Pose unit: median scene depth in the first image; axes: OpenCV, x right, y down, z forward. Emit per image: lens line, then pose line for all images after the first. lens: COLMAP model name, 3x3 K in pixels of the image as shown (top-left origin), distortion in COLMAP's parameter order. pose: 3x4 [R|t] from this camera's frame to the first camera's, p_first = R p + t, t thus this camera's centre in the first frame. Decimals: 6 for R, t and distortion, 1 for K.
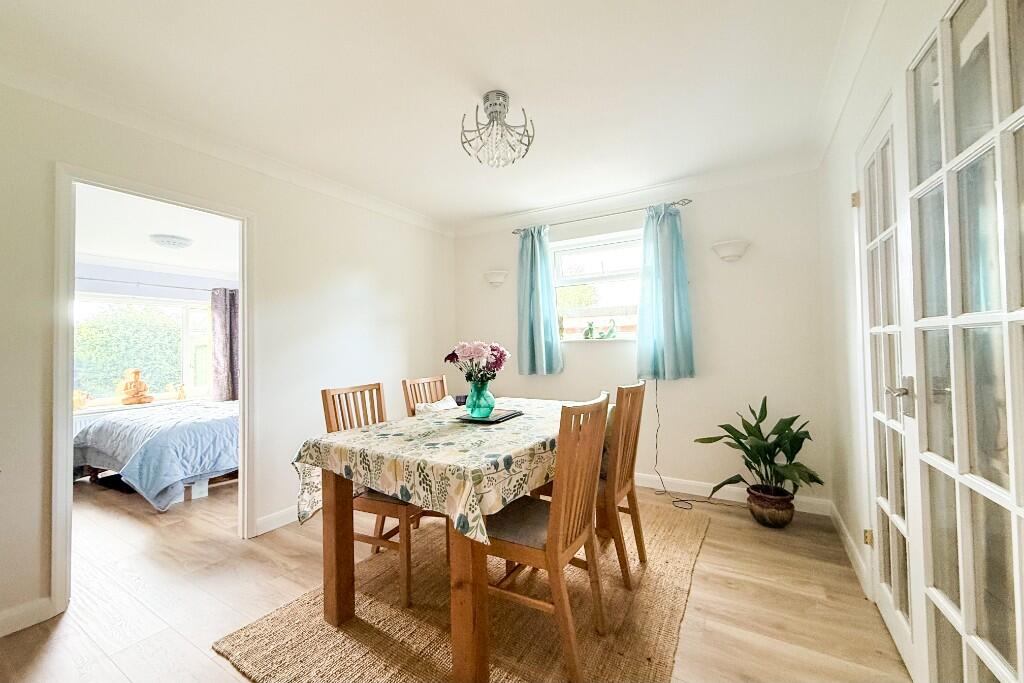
lens RADIAL K [[407.9, 0, 509.5], [0, 407.9, 346.7], [0, 0, 1]] dist [0.001098, 0.000003]
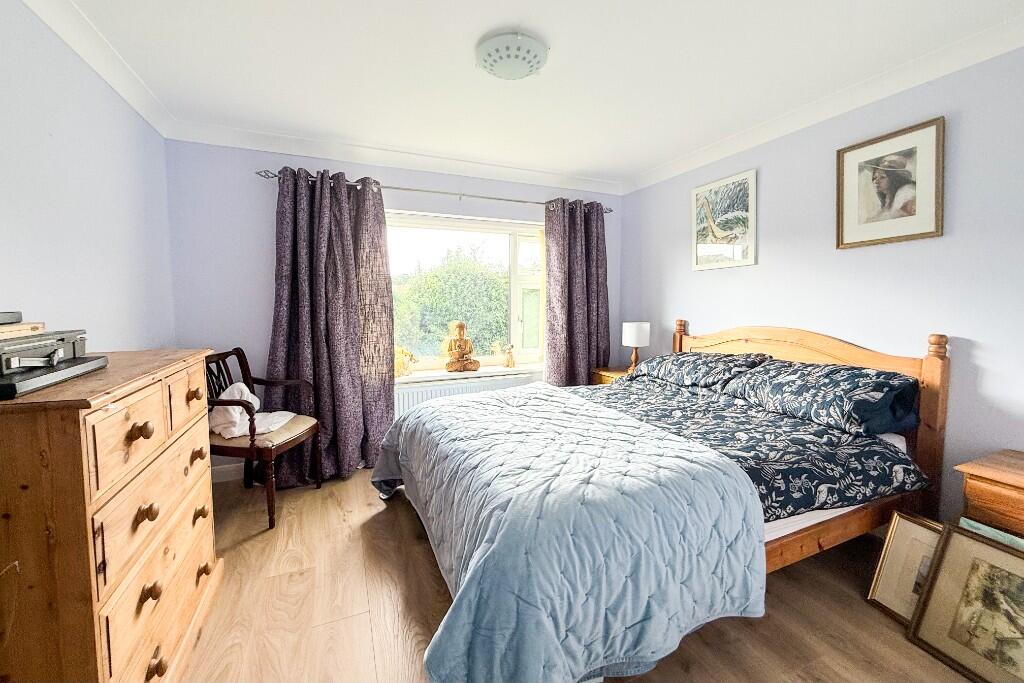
lens RADIAL K [[407.9, 0, 509.5], [0, 407.9, 346.7], [0, 0, 1]] dist [0.001098, 0.000003]
pose [[0.809880, 0.079394, -0.581197, -0.440270], [-0.008637, 0.992305, 0.123519, 0.009673], [0.586531, -0.095016, 0.804334, 0.485957]]
